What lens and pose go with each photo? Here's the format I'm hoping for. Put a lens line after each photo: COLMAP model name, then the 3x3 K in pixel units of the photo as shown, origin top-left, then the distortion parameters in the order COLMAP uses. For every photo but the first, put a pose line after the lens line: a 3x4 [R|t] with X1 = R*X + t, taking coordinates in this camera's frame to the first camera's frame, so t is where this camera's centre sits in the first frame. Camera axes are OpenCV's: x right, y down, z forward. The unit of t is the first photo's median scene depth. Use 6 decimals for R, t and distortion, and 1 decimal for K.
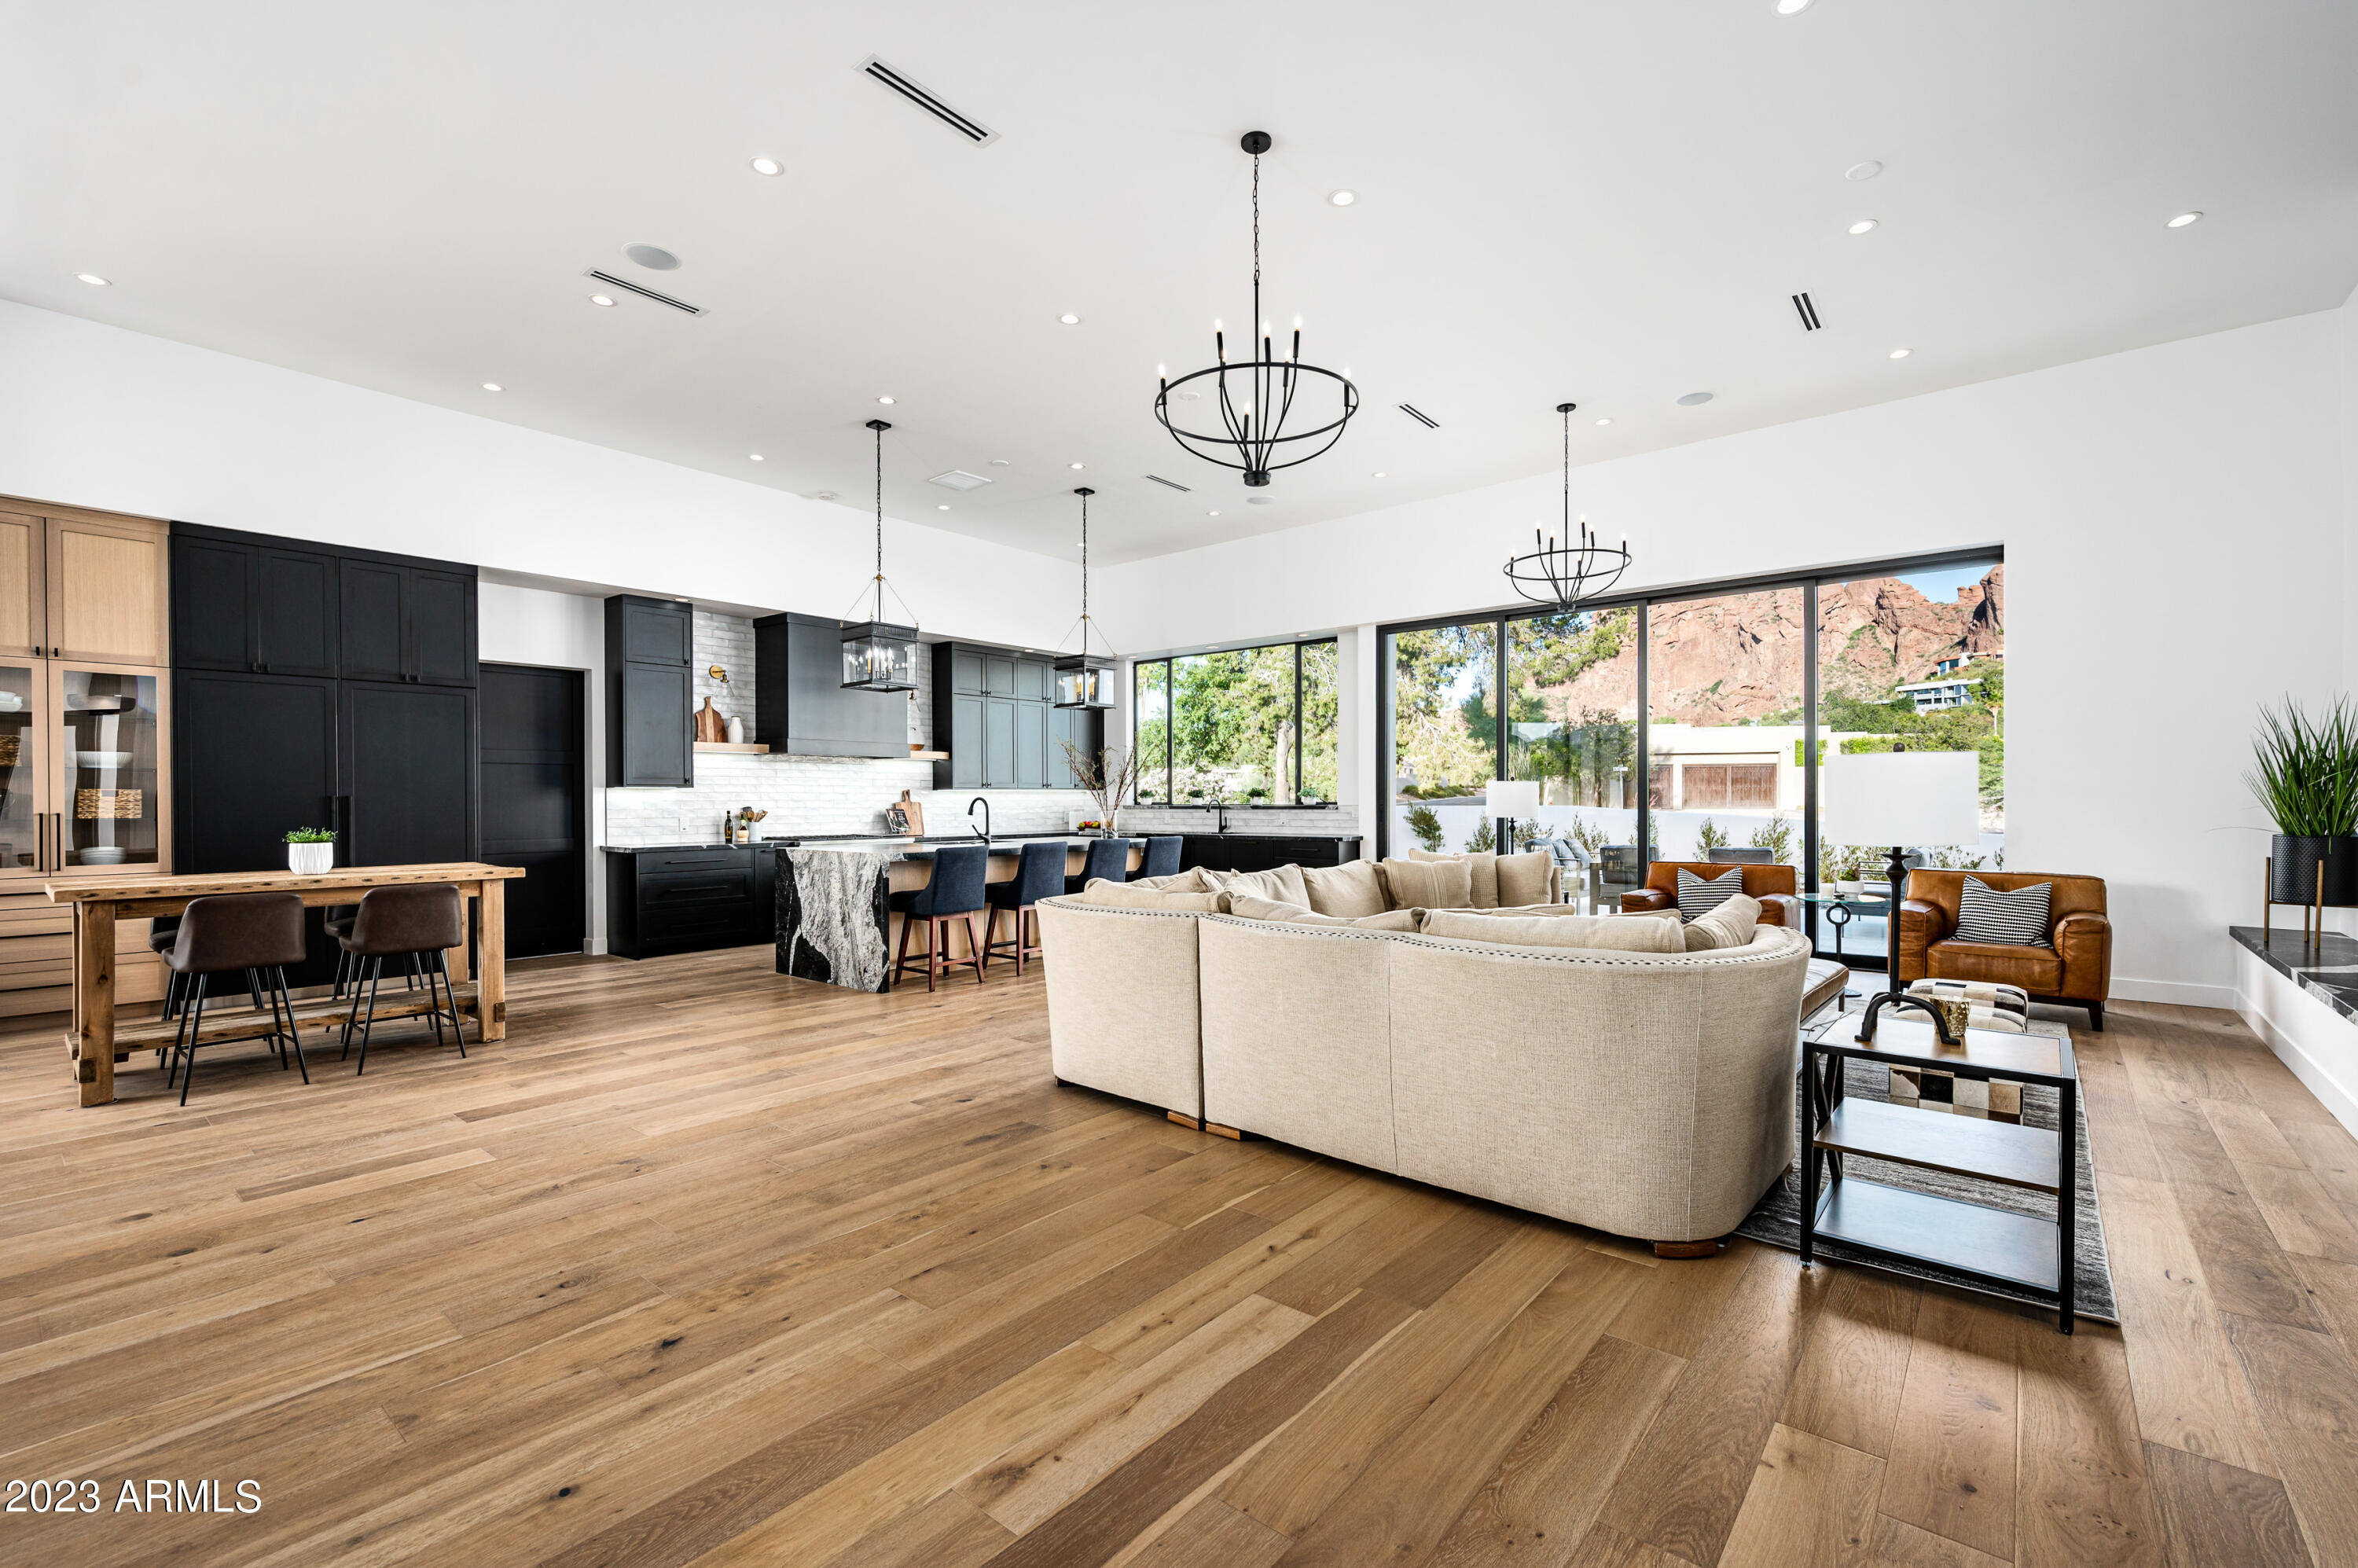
lens RADIAL K [[1025.0, 0, 1195.0], [0, 1025.0, 799.0], [0, 0, 1]] dist [0.001771, -0.000344]
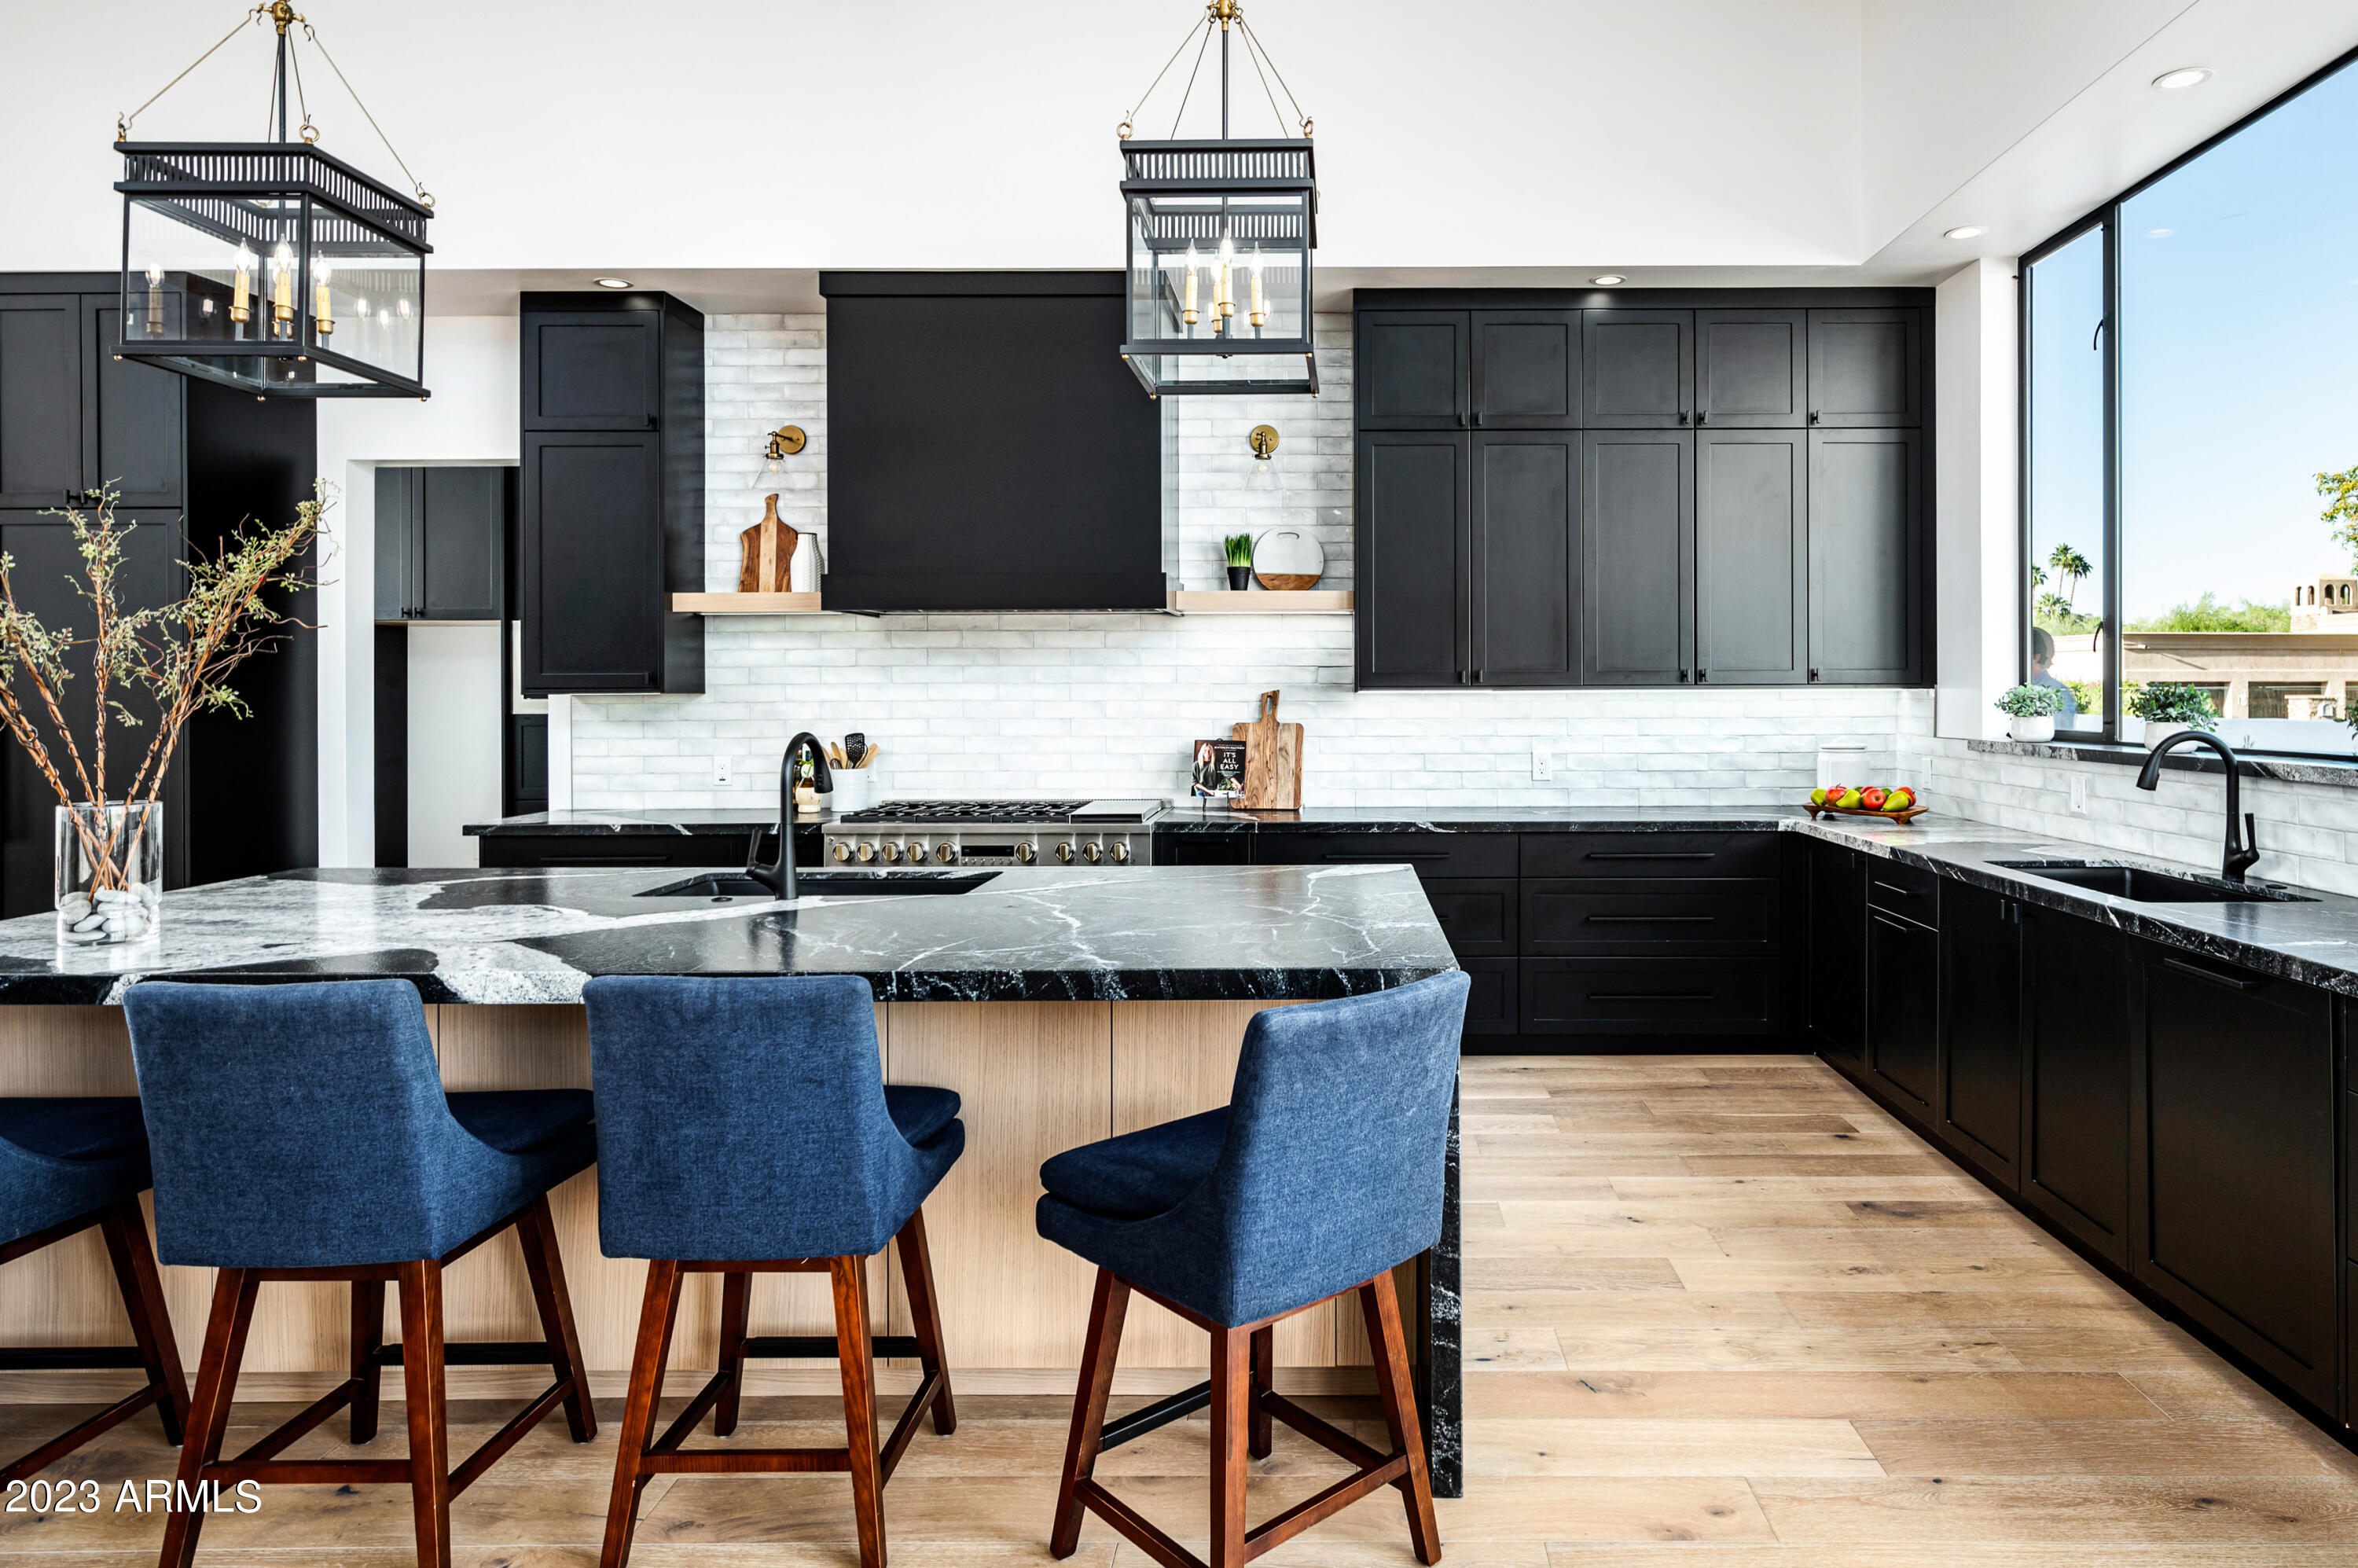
lens RADIAL K [[1369.3, 0, 1326.5], [0, 1369.3, 689.3], [0, 0, 1]] dist [0.001682, -0.001533]
pose [[0.638481, 0.001875, -0.769636, 0.171786], [0.002576, 0.999986, 0.004573, -0.015098], [0.769634, -0.004902, 0.638467, 0.843152]]
